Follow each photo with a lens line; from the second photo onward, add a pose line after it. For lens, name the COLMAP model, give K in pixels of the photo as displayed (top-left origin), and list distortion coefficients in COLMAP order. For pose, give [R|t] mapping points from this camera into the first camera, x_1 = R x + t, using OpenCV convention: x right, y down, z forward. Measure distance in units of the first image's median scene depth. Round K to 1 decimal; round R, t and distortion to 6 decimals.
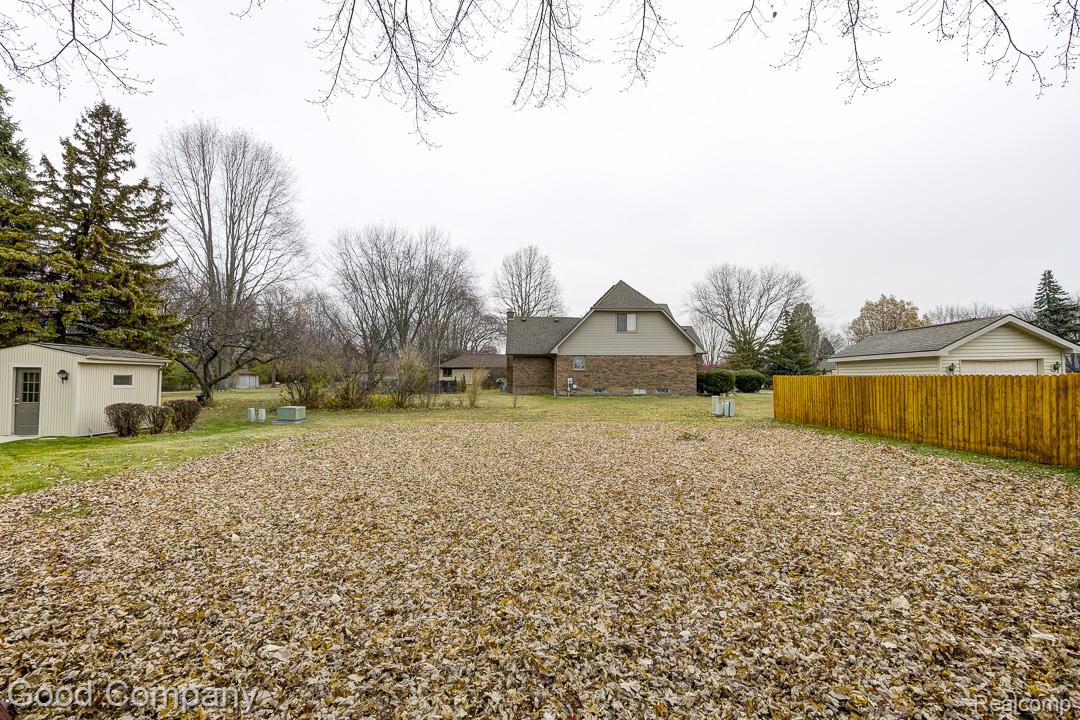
lens RADIAL K [[489.6, 0, 540.0], [0, 489.6, 360.0], [0, 0, 1]] dist [-0.011274, -0.000241]
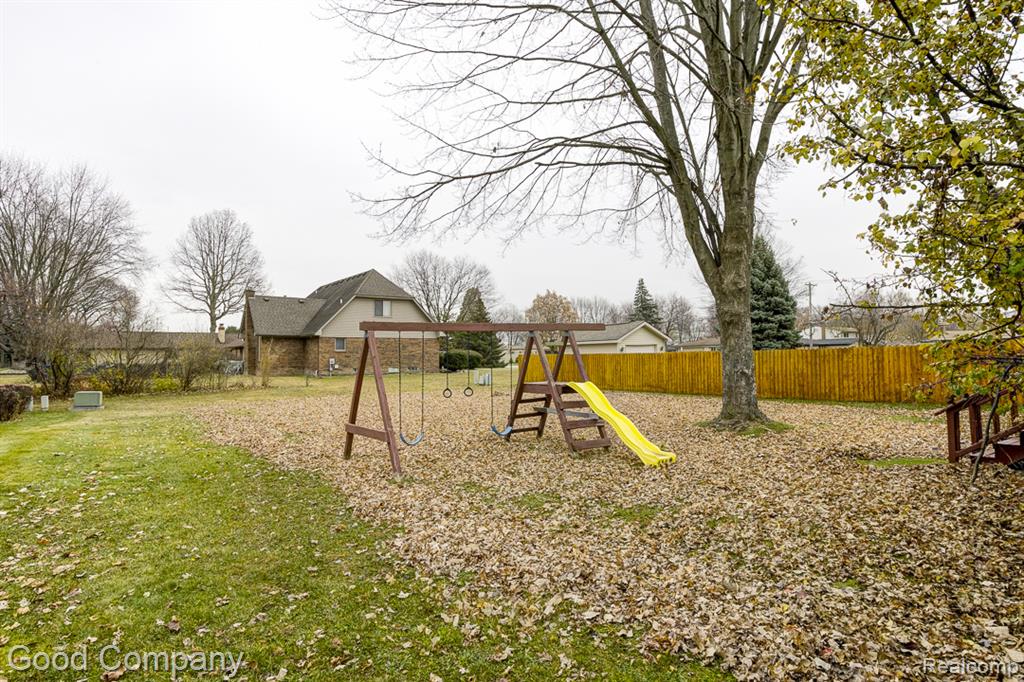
lens RADIAL K [[560.3, 0, 512.0], [0, 560.3, 341.0], [0, 0, 1]] dist [0.001333, 0.000148]
pose [[0.825388, 0.006510, 0.564528, -0.301745], [-0.008531, 0.999963, 0.000942, -0.006043], [-0.564501, -0.005593, 0.825413, -0.223200]]
